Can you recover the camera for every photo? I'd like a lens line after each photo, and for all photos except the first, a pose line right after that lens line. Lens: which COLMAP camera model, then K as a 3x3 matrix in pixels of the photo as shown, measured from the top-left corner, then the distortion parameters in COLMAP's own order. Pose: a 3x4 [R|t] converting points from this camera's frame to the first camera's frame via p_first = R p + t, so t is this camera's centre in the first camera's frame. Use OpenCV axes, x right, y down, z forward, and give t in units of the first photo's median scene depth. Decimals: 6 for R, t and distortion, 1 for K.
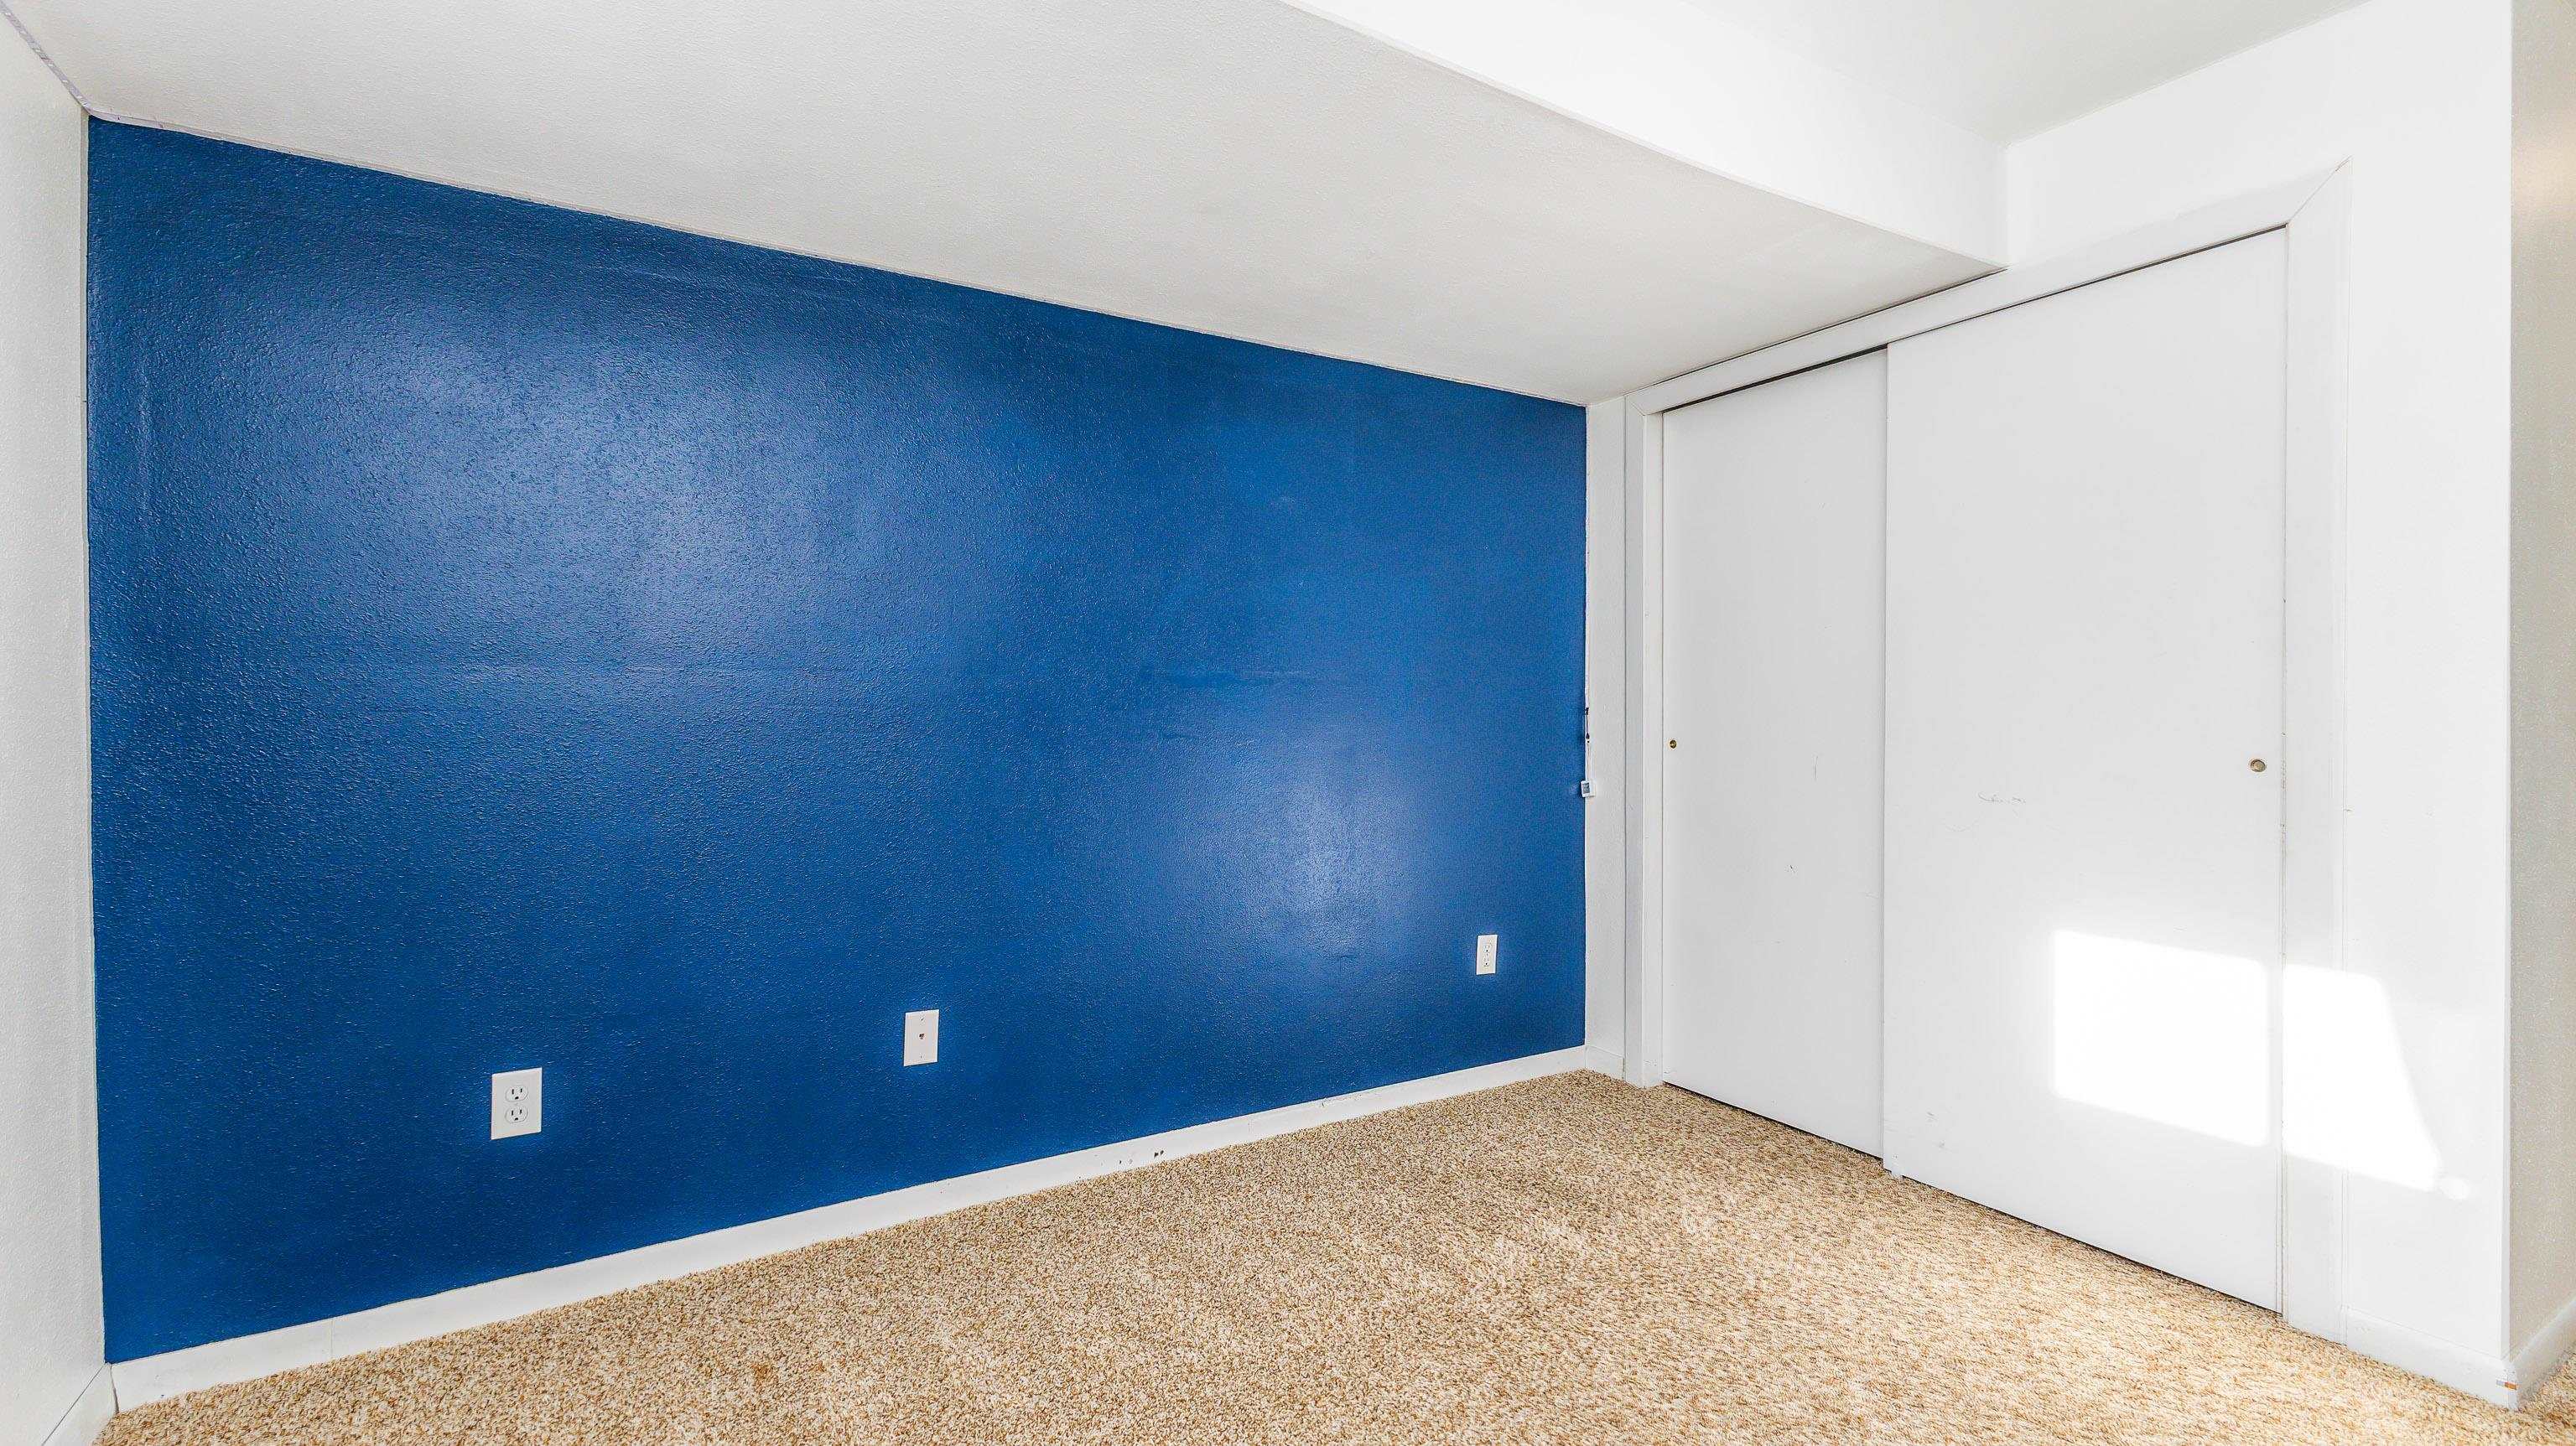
lens RADIAL K [[1132.8, 0, 1294.4], [0, 1132.8, 725.9], [0, 0, 1]] dist [0.005010, 0.000419]
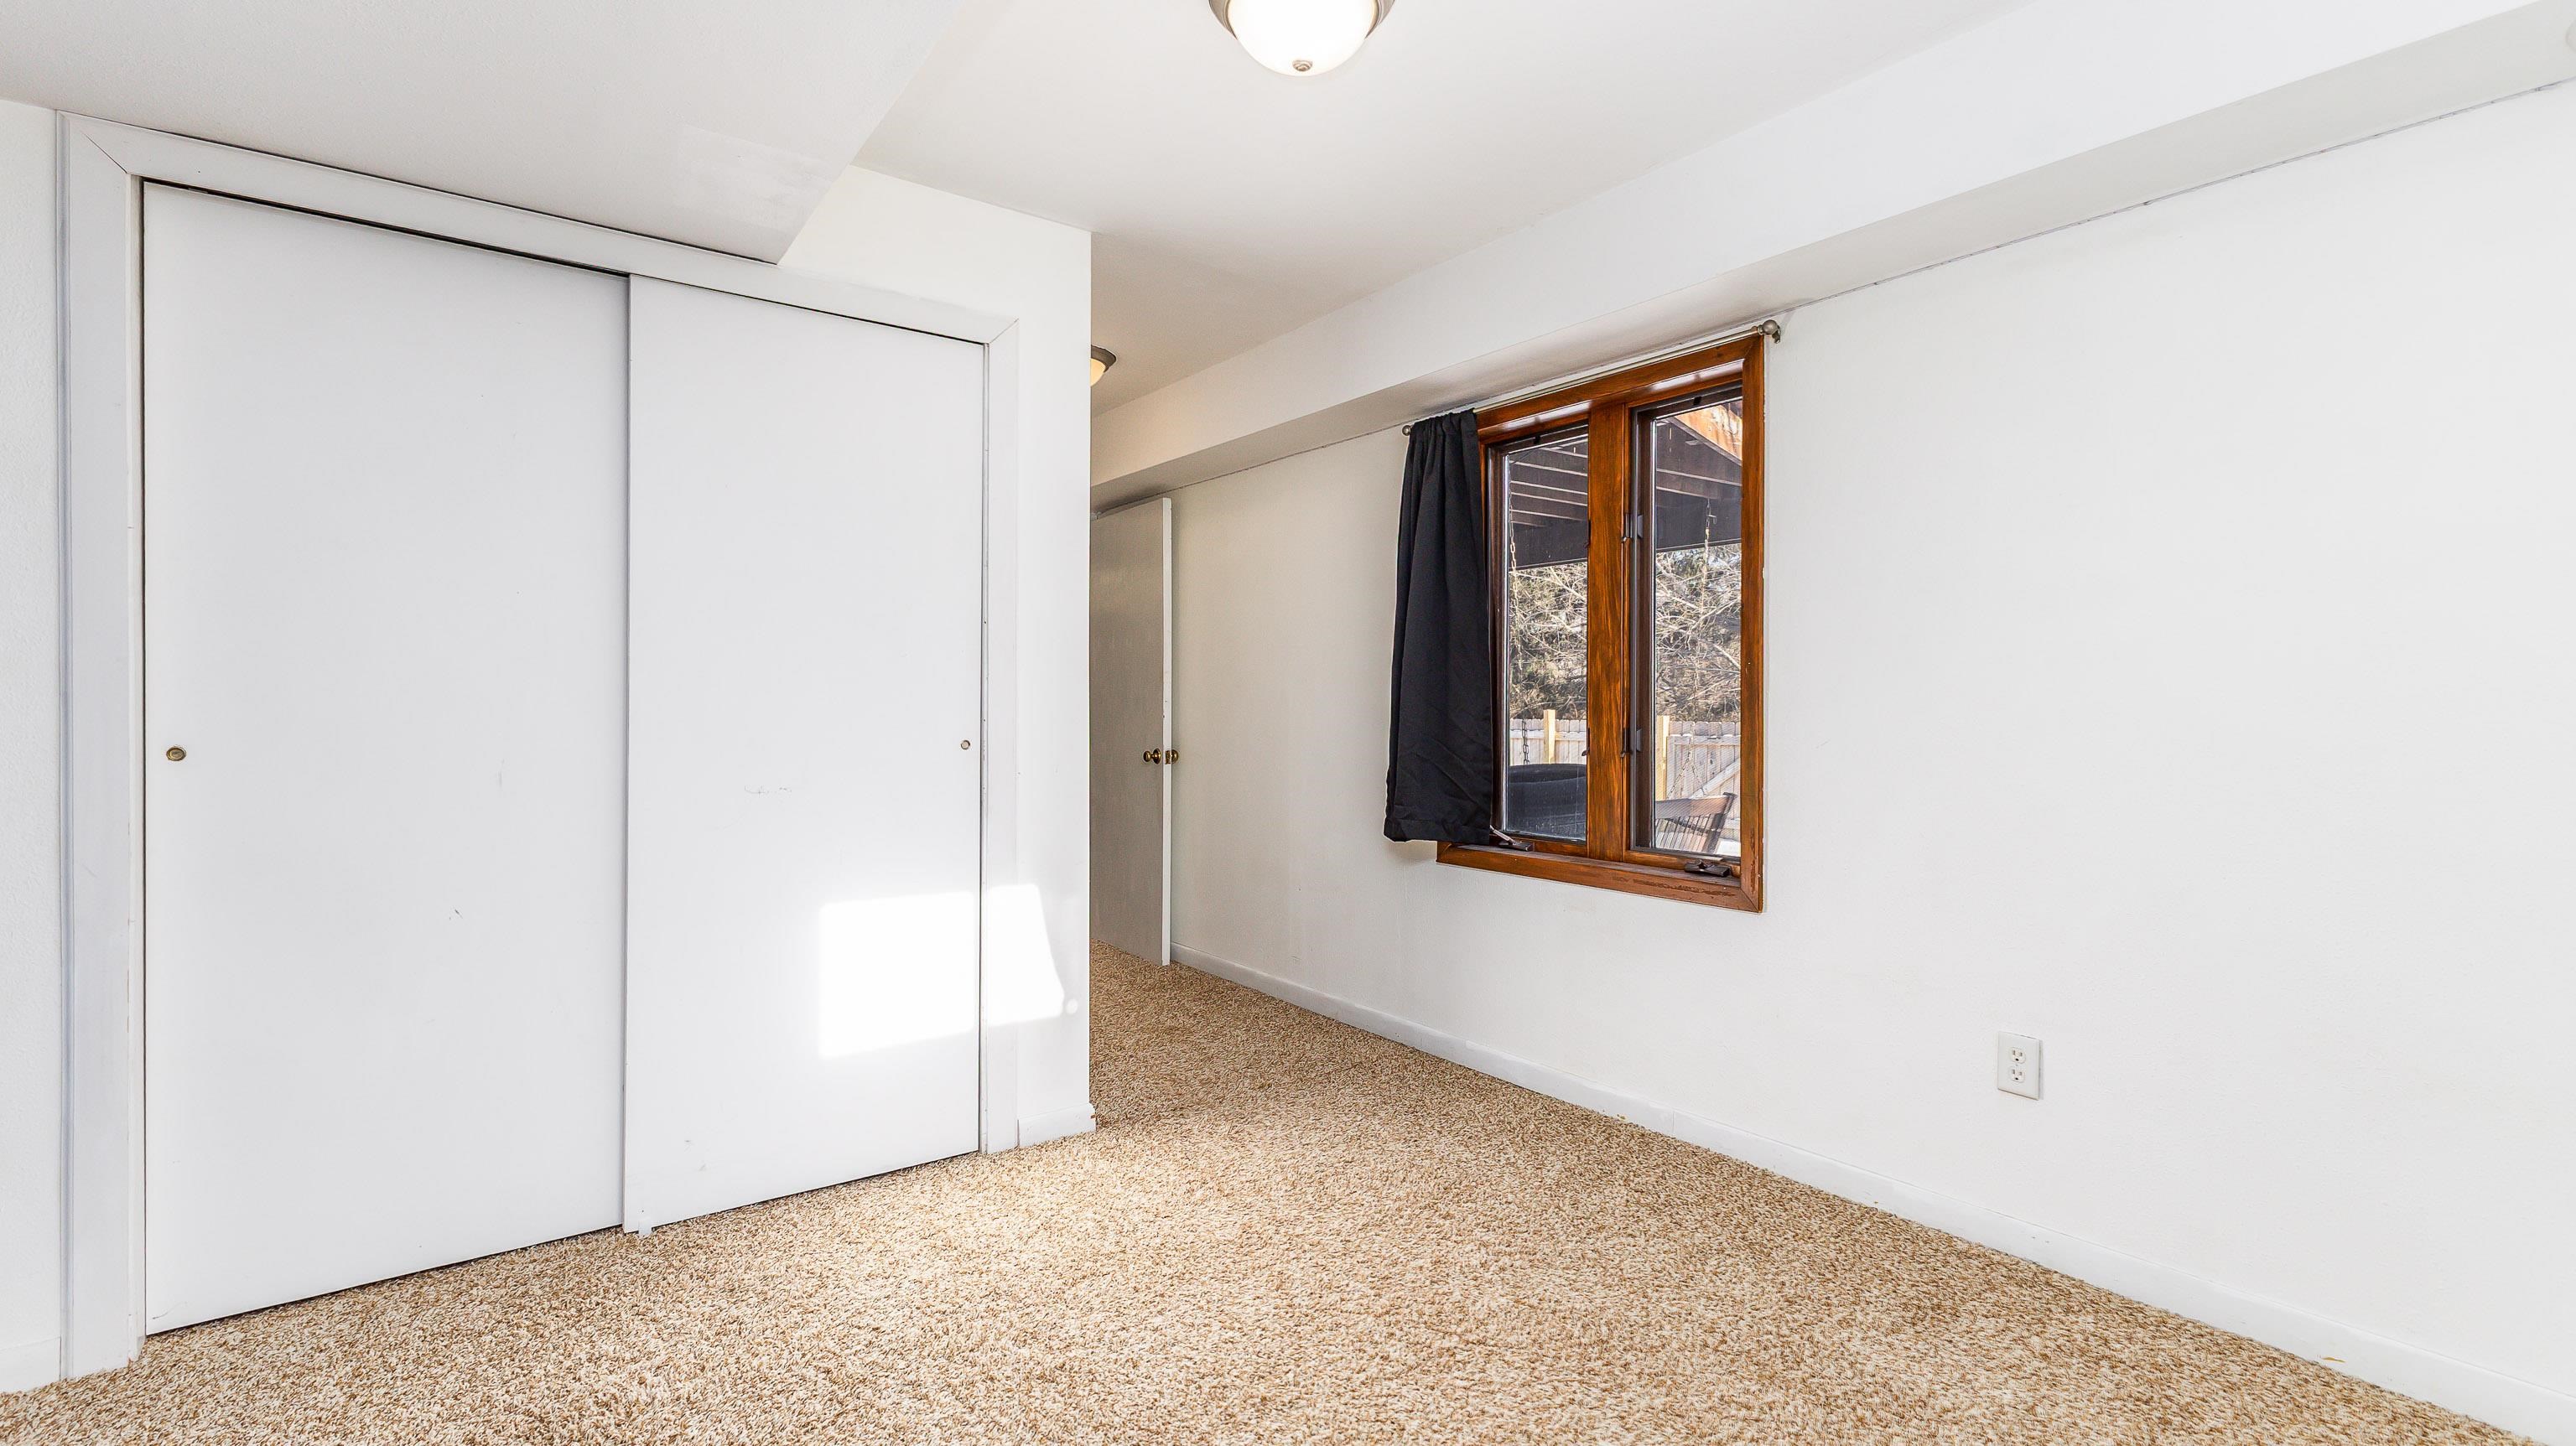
lens RADIAL K [[1132.8, 0, 1294.8], [0, 1132.8, 705.1], [0, 0, 1]] dist [0.005010, 0.000419]
pose [[-0.104818, -0.004657, 0.994480, -0.452270], [0.004320, 0.999977, 0.005138, -0.014089], [-0.994482, 0.004835, -0.104796, 0.683949]]
